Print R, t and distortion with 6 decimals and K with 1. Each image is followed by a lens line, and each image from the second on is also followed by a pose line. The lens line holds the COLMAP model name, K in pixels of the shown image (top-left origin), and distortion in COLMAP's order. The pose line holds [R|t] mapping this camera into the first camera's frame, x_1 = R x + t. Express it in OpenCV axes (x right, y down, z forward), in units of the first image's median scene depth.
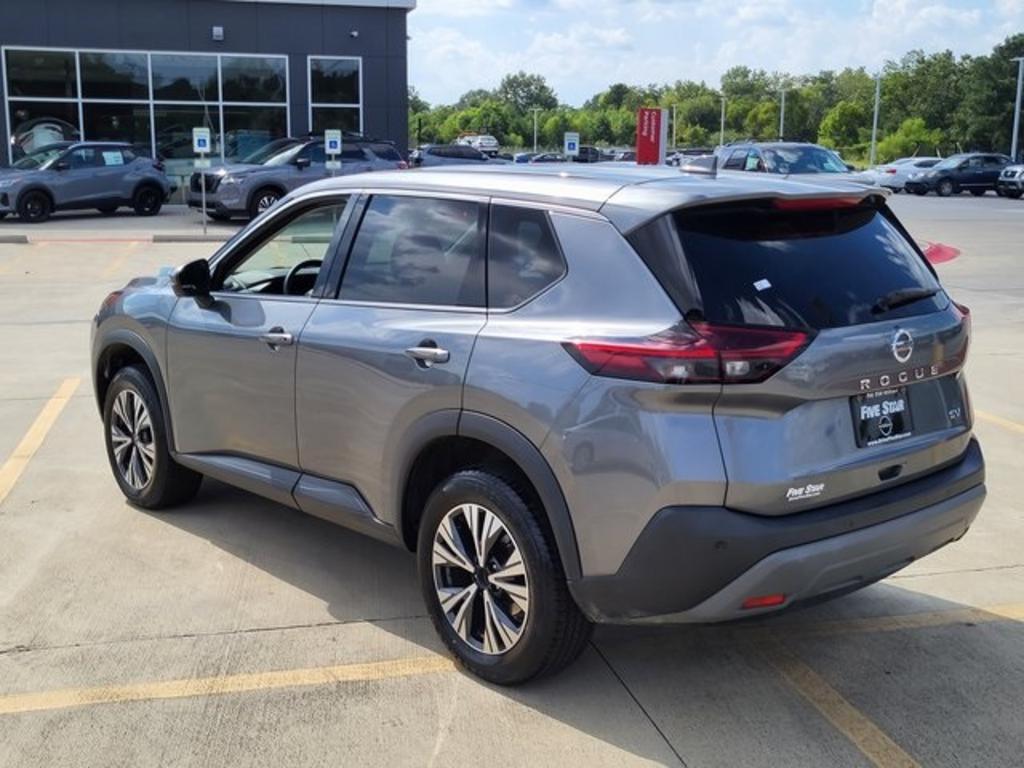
lens RADIAL K [[1215.5, 0, 512.0], [0, 1215.5, 384.0], [0, 0, 1]] dist [0.040534, -0.027929]
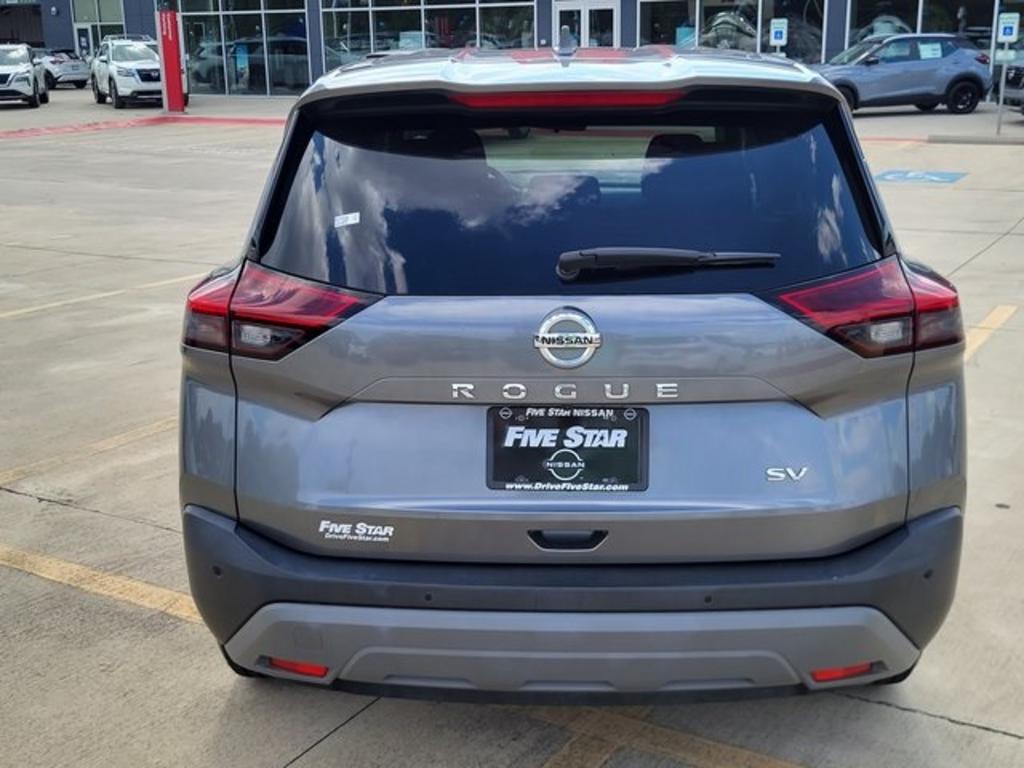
lens RADIAL K [[1215.5, 0, 512.0], [0, 1215.5, 384.0], [0, 0, 1]] dist [0.040534, -0.027929]
pose [[0.722829, 0.165510, -0.670913, 0.692220], [-0.110690, 0.986088, 0.124006, -0.079974], [0.682104, -0.015371, 0.731094, 0.525860]]
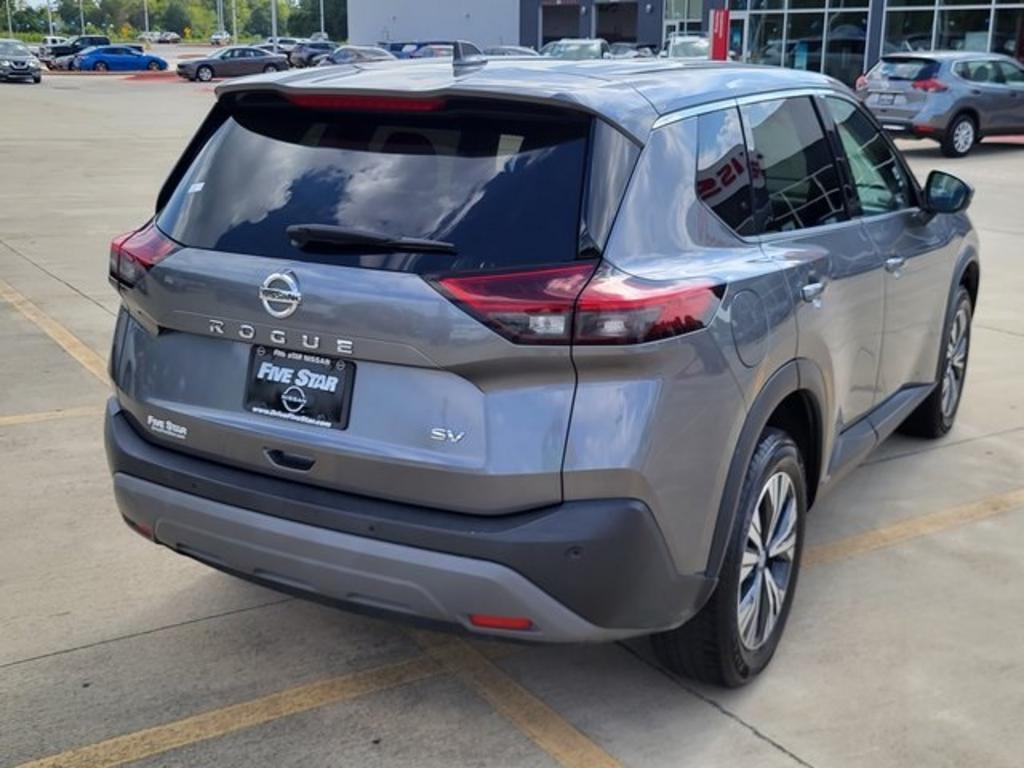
lens RADIAL K [[1215.5, 0, 512.0], [0, 1215.5, 384.0], [0, 0, 1]] dist [0.040534, -0.027929]
pose [[0.329862, 0.247264, -0.911072, 1.037610], [-0.186112, 0.963181, 0.194023, -0.147384], [0.925502, 0.105560, 0.363735, 0.843883]]
